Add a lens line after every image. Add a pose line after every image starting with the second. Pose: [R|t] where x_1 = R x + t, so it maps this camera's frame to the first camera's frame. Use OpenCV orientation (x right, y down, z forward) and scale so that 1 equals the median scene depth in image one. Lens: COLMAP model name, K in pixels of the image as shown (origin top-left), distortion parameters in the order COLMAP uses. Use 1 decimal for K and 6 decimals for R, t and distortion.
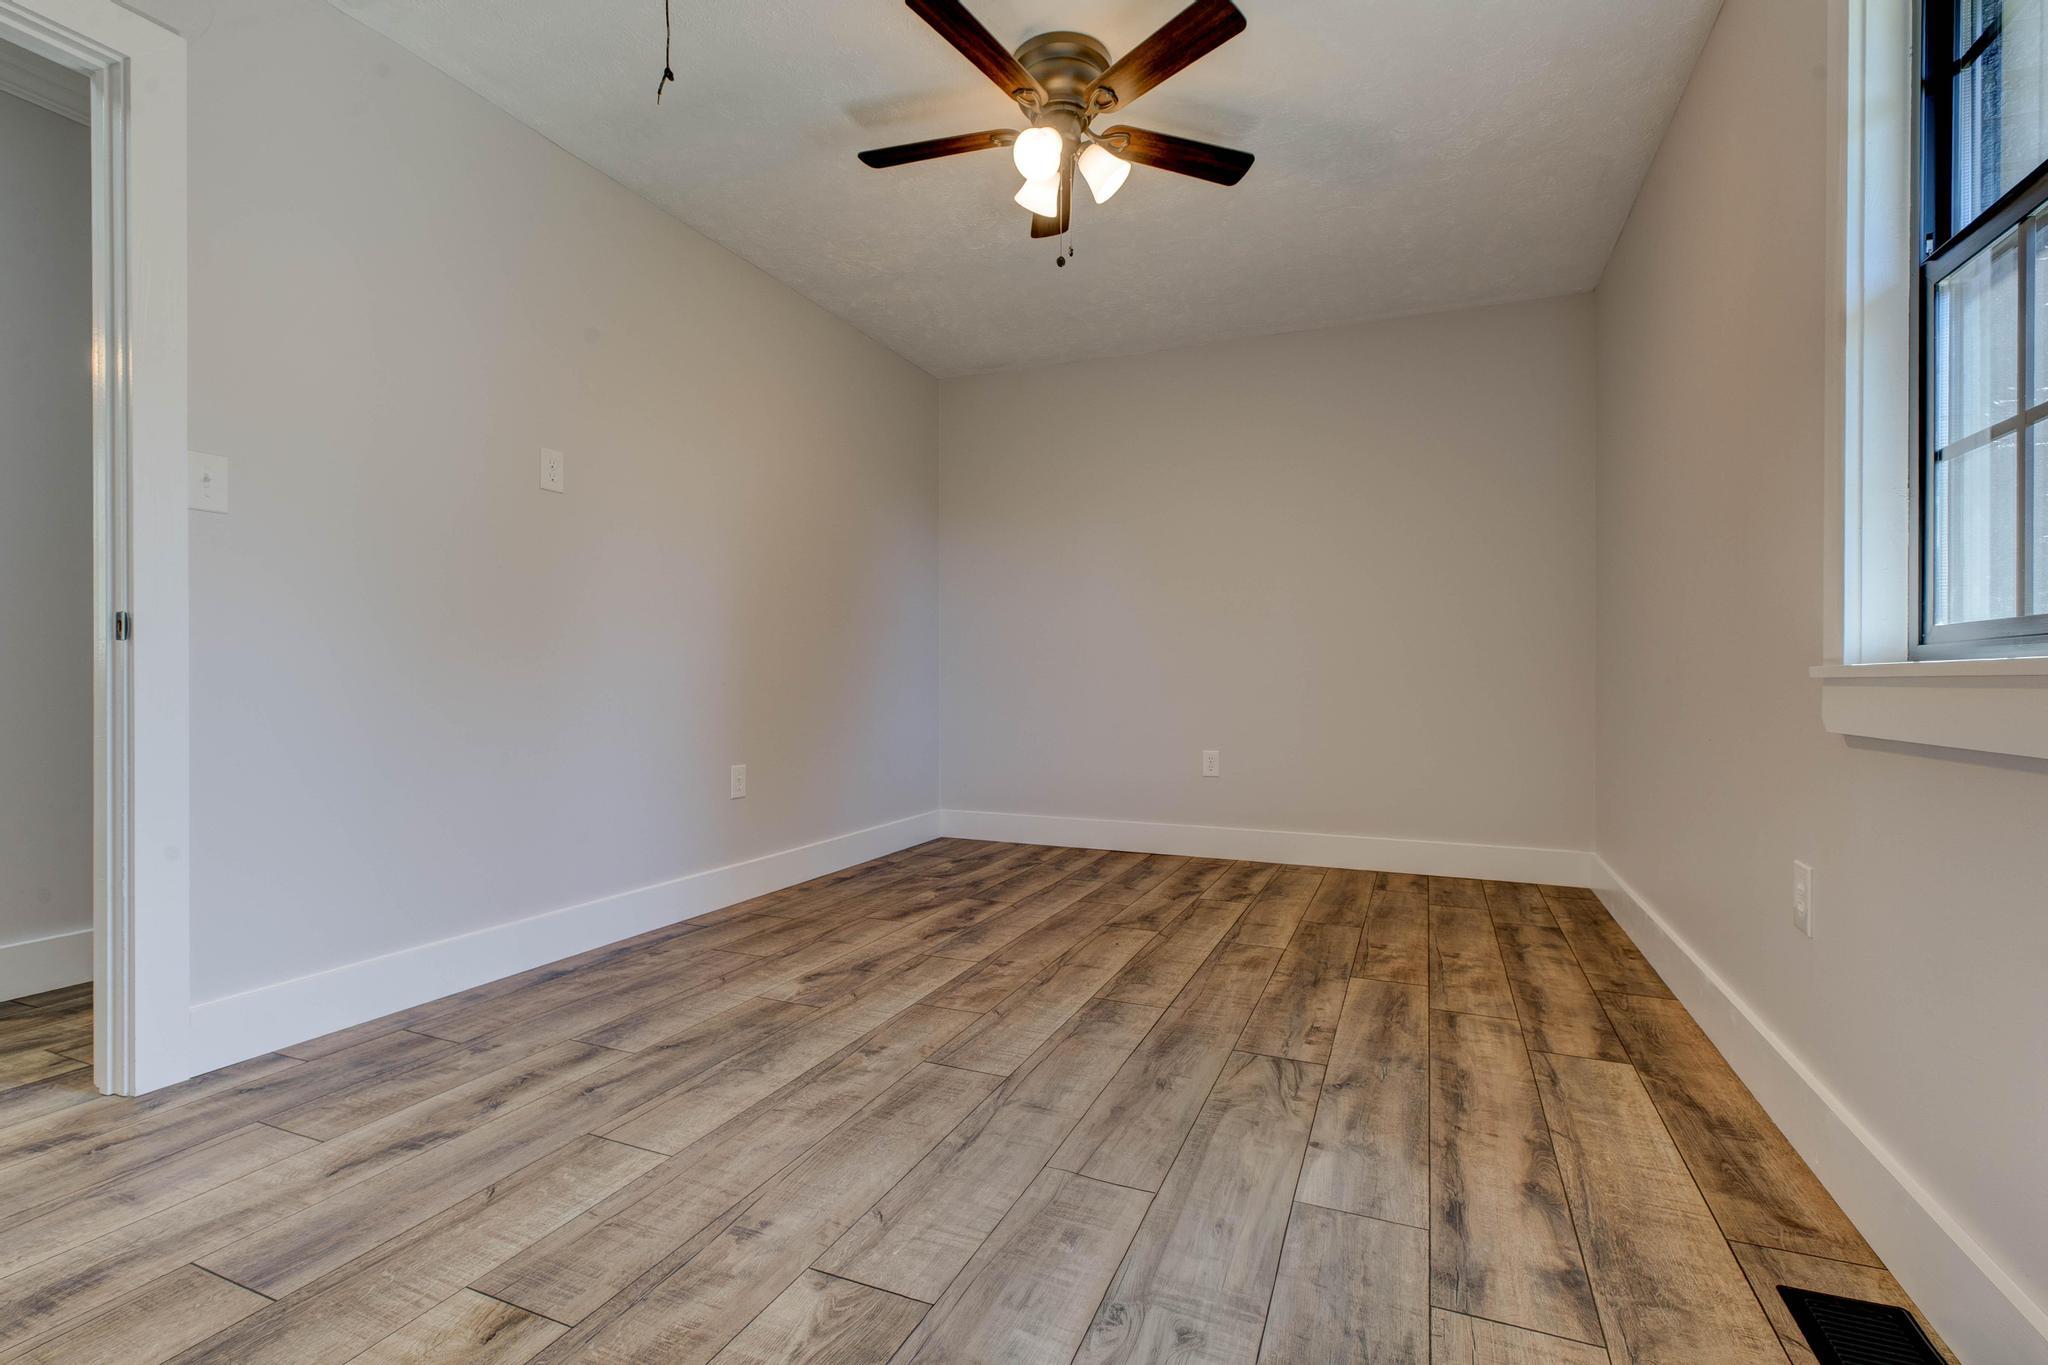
lens RADIAL K [[983.8, 0, 1024.0], [0, 983.8, 682.5], [0, 0, 1]] dist [-0.000537, -0.000836]
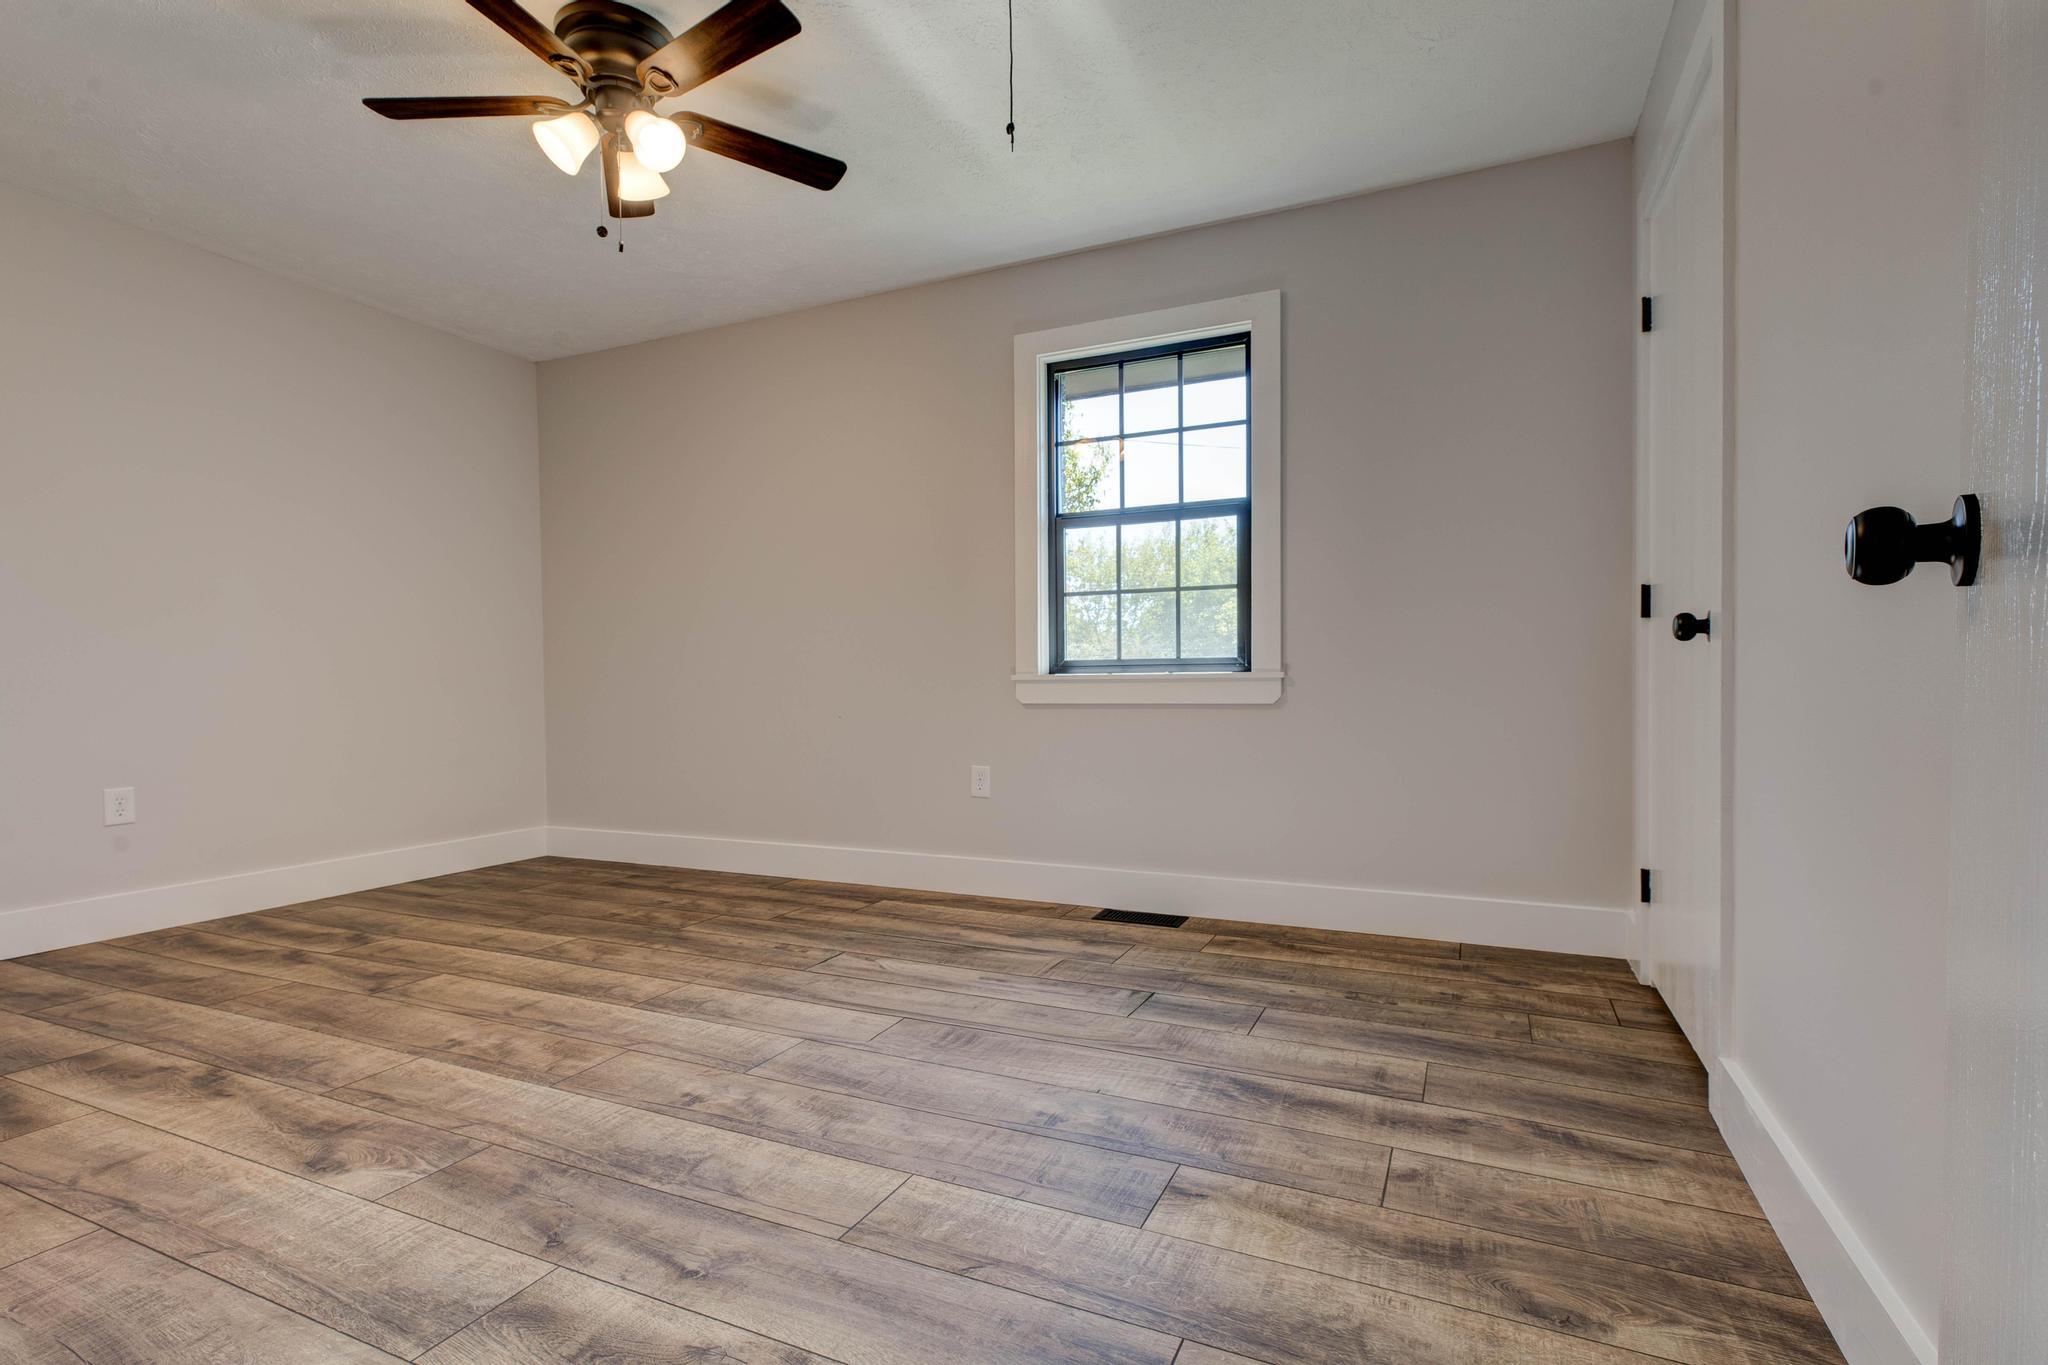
lens RADIAL K [[935.0, 0, 1019.2], [0, 935.0, 700.5], [0, 0, 1]] dist [0.000521, -0.000131]
pose [[0.028360, -0.024489, 0.999298, -0.864479], [0.013122, 0.999623, 0.024125, -0.004650], [-0.999512, 0.012428, 0.028670, 0.588977]]
